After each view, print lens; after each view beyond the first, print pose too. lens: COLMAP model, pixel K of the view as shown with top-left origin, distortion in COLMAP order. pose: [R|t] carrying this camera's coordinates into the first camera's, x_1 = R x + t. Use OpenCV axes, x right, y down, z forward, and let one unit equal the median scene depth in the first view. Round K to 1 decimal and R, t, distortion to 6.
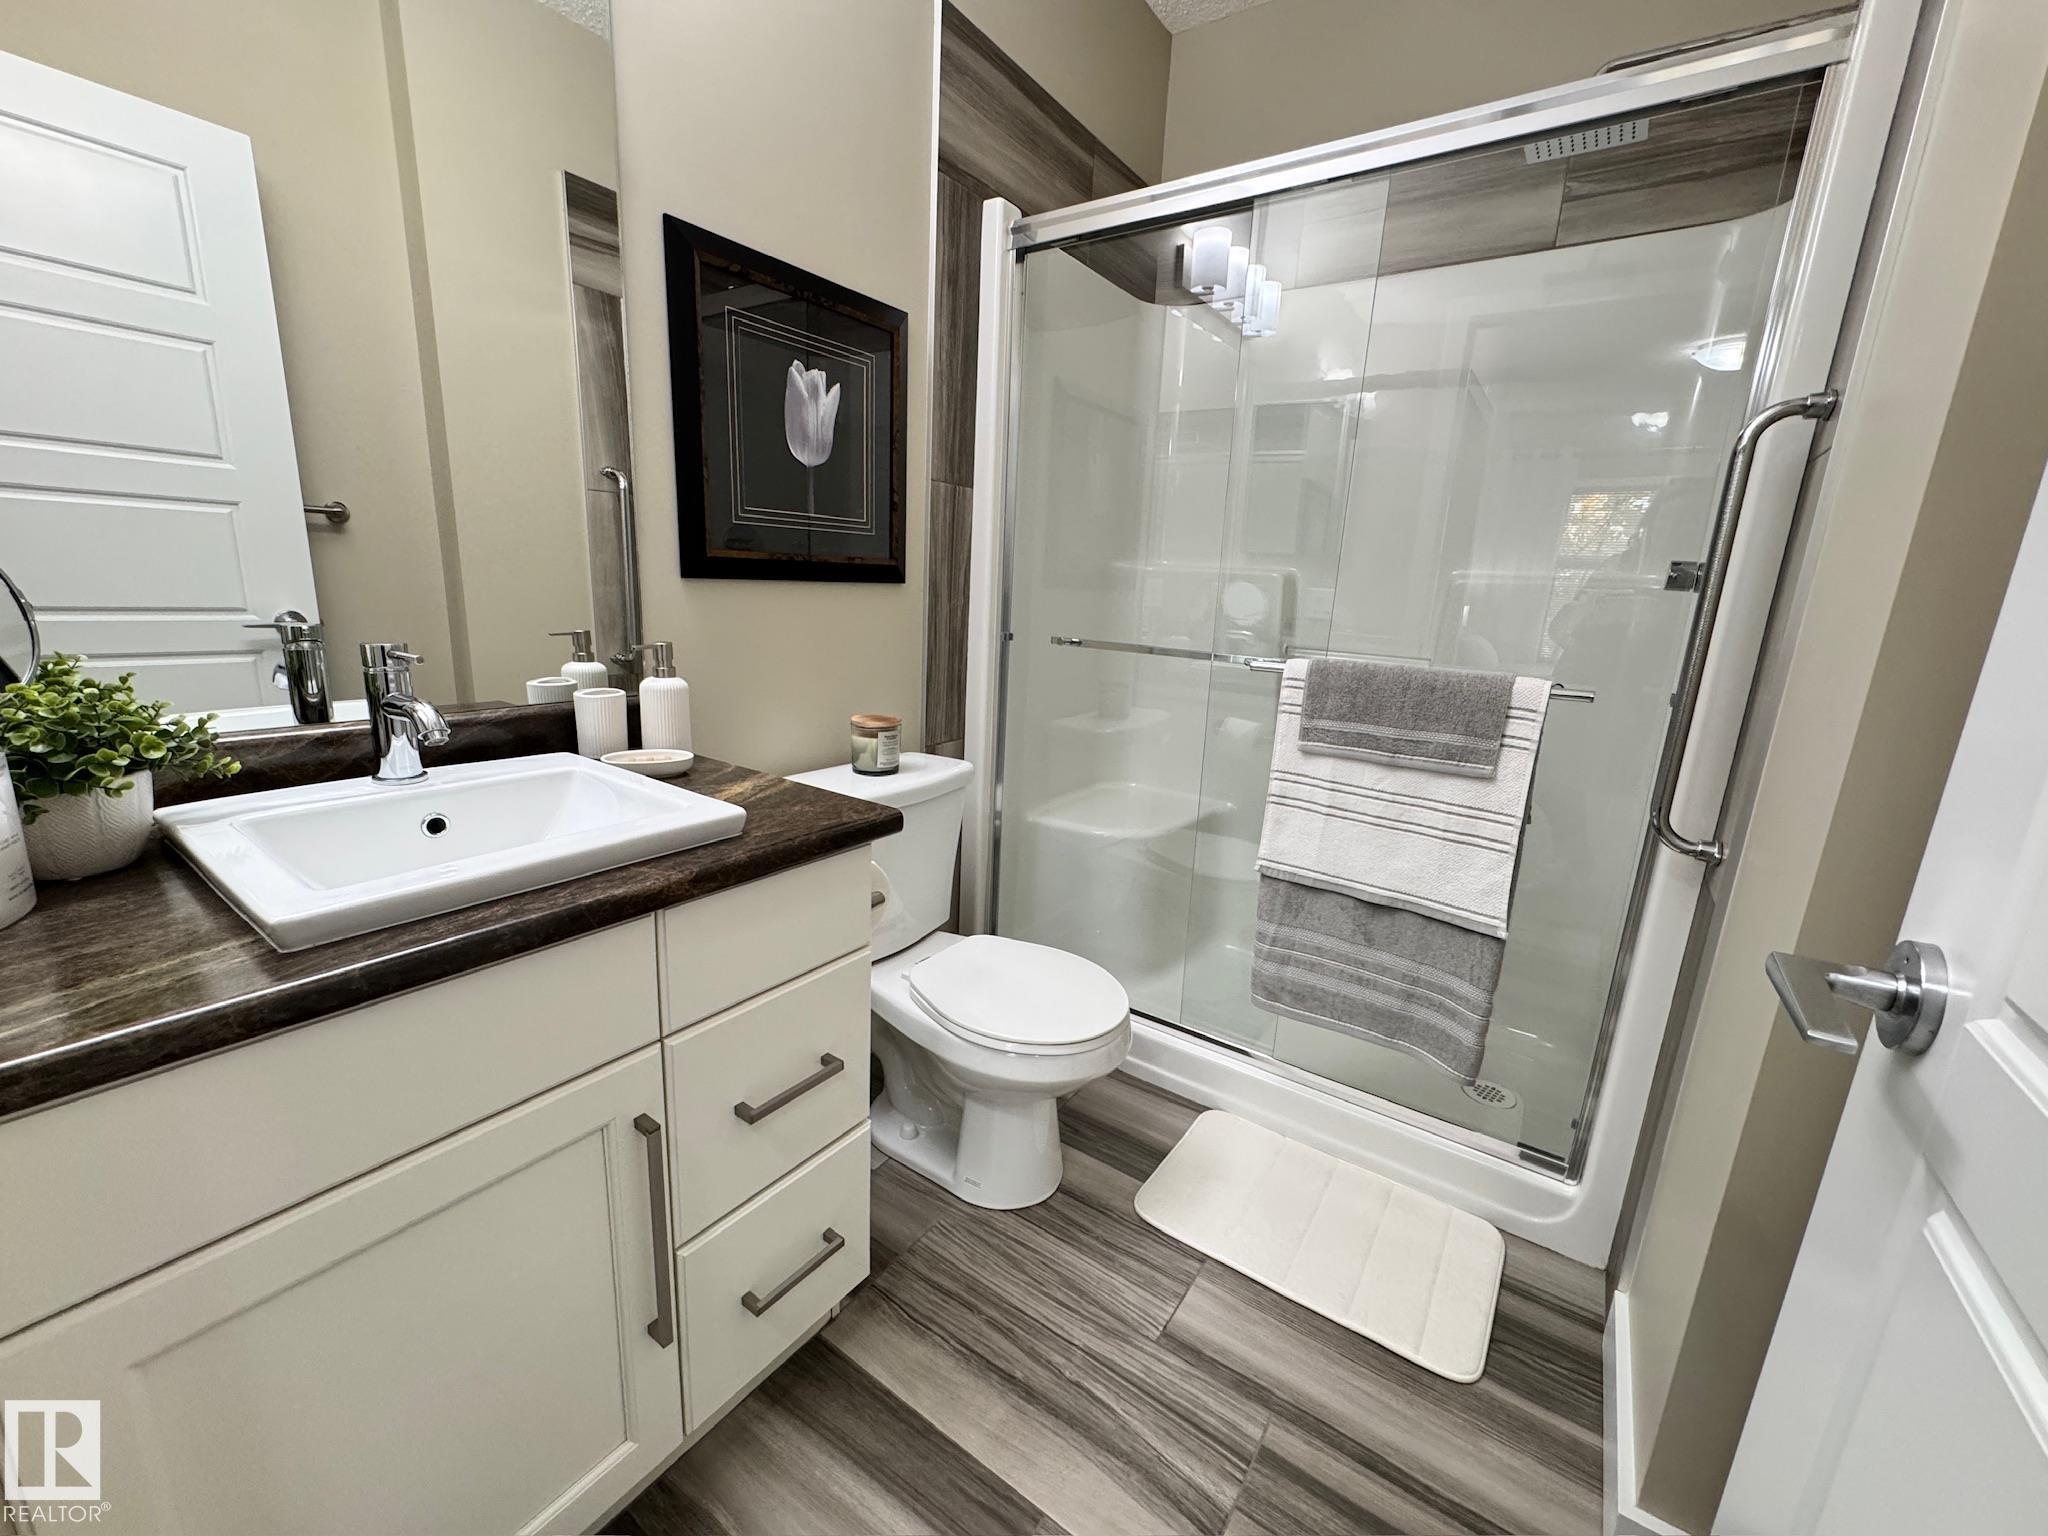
lens RADIAL K [[819.8, 0, 1021.4], [0, 819.8, 768.7], [0, 0, 1]] dist [-0.002302, -0.000037]
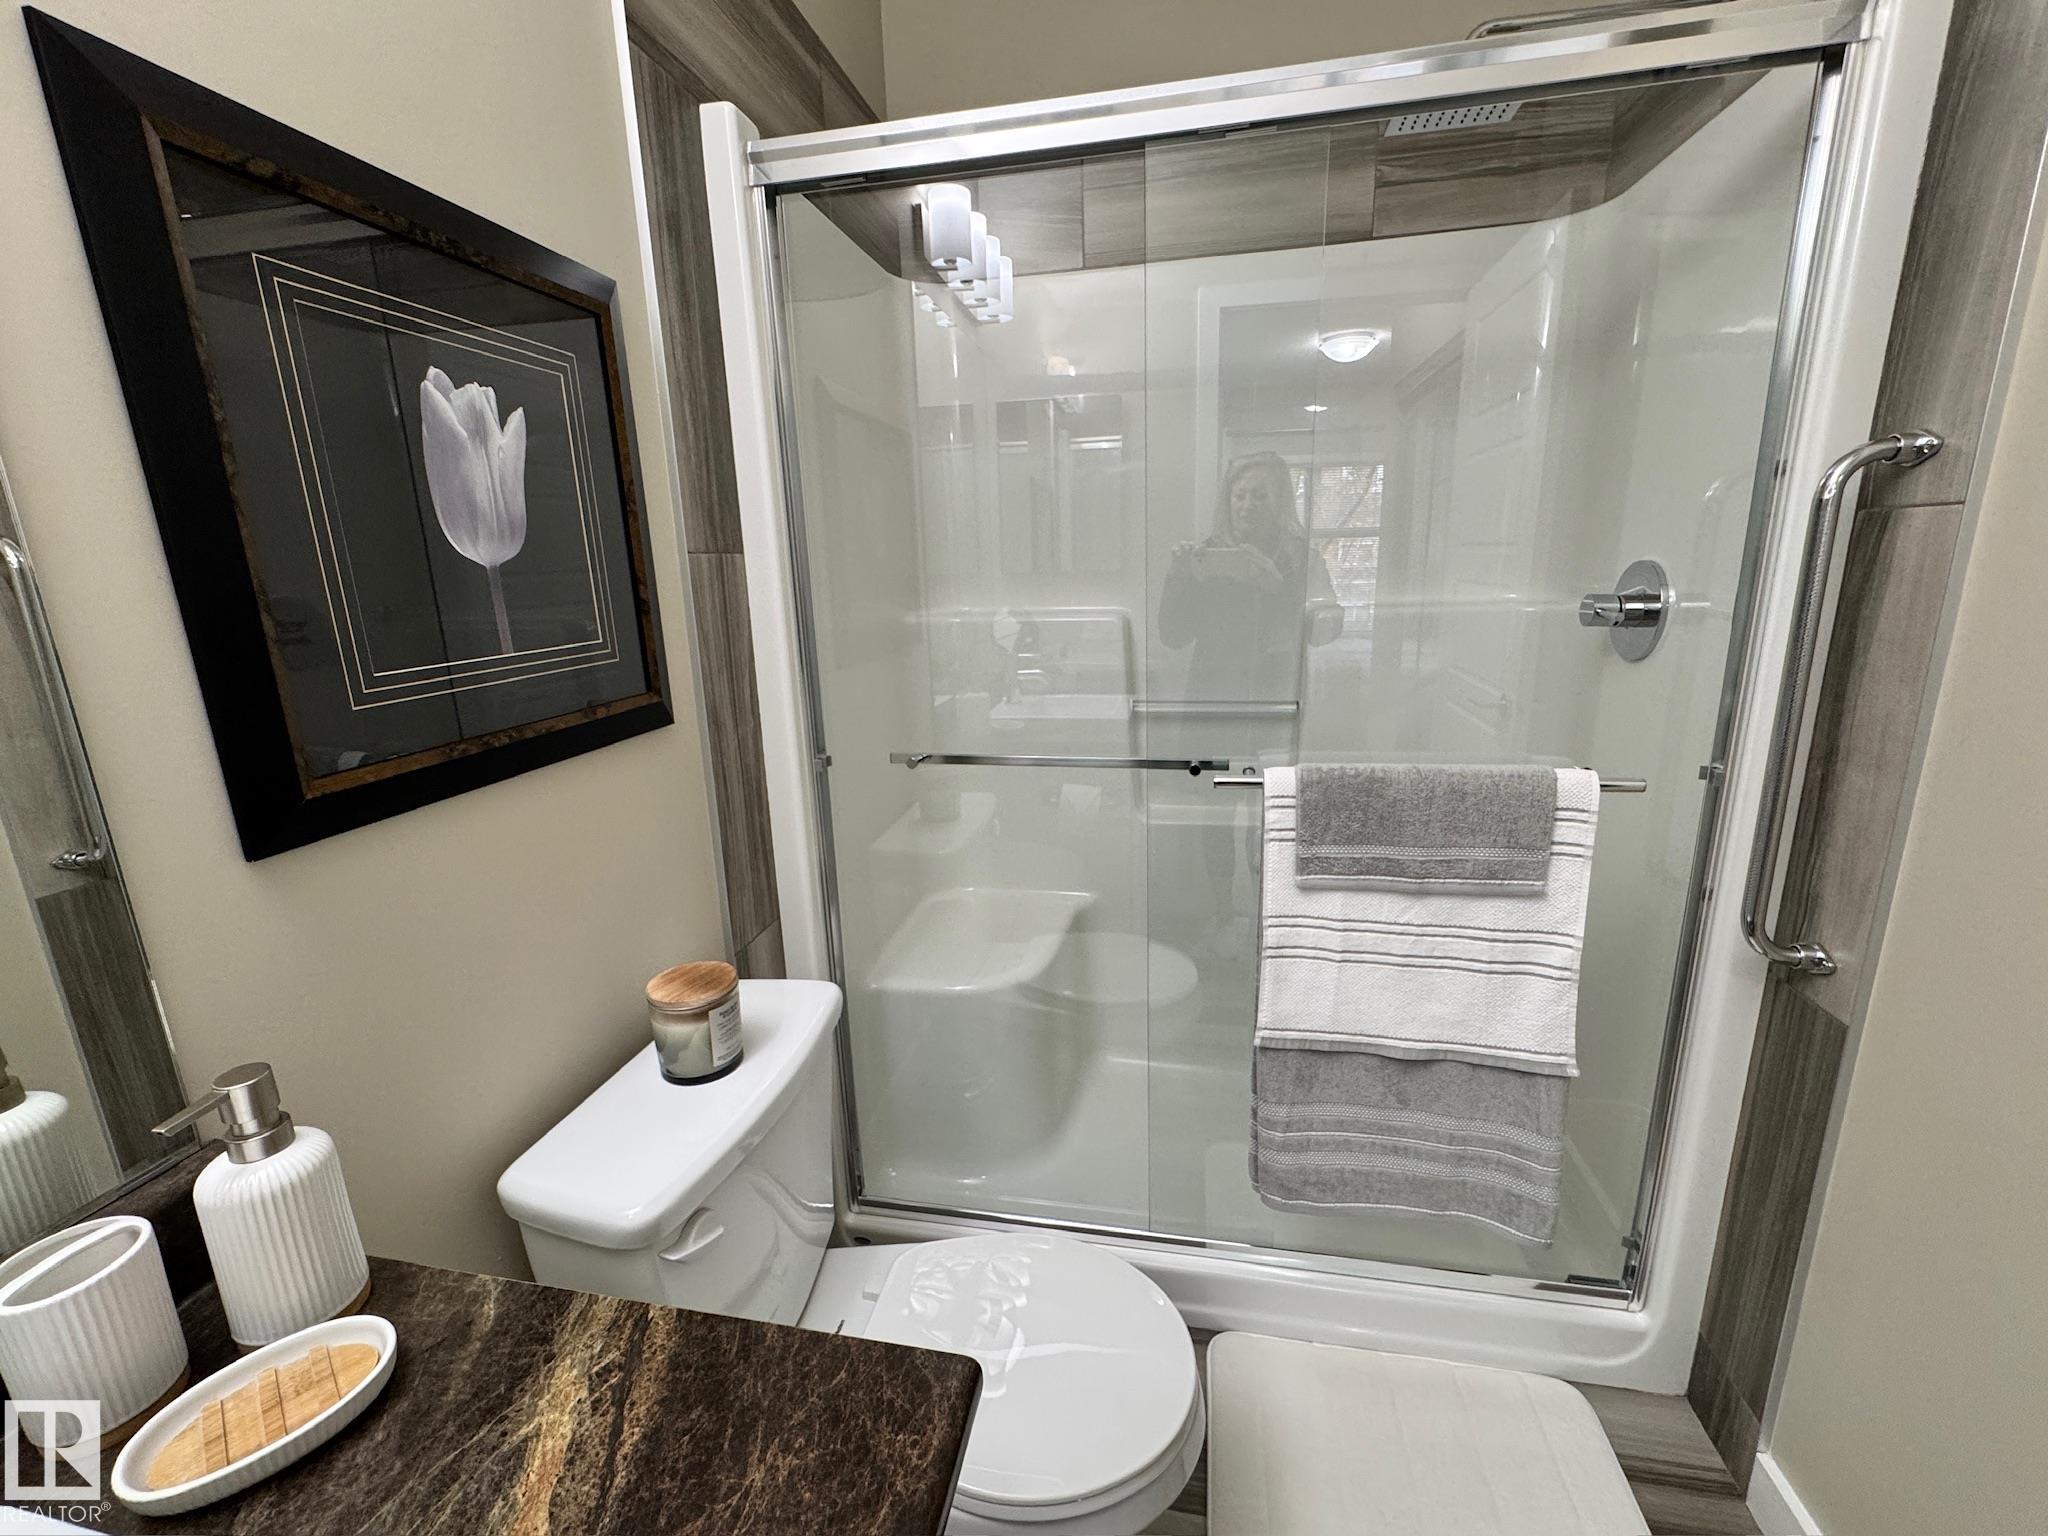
lens RADIAL K [[849.7, 0, 1020.4], [0, 849.7, 768.1], [0, 0, 1]] dist [-0.001336, 0.000416]
pose [[0.913654, -0.166343, 0.370899, -0.167150], [0.162661, 0.985812, 0.041433, -0.202591], [-0.372529, 0.022475, 0.927748, 0.357241]]
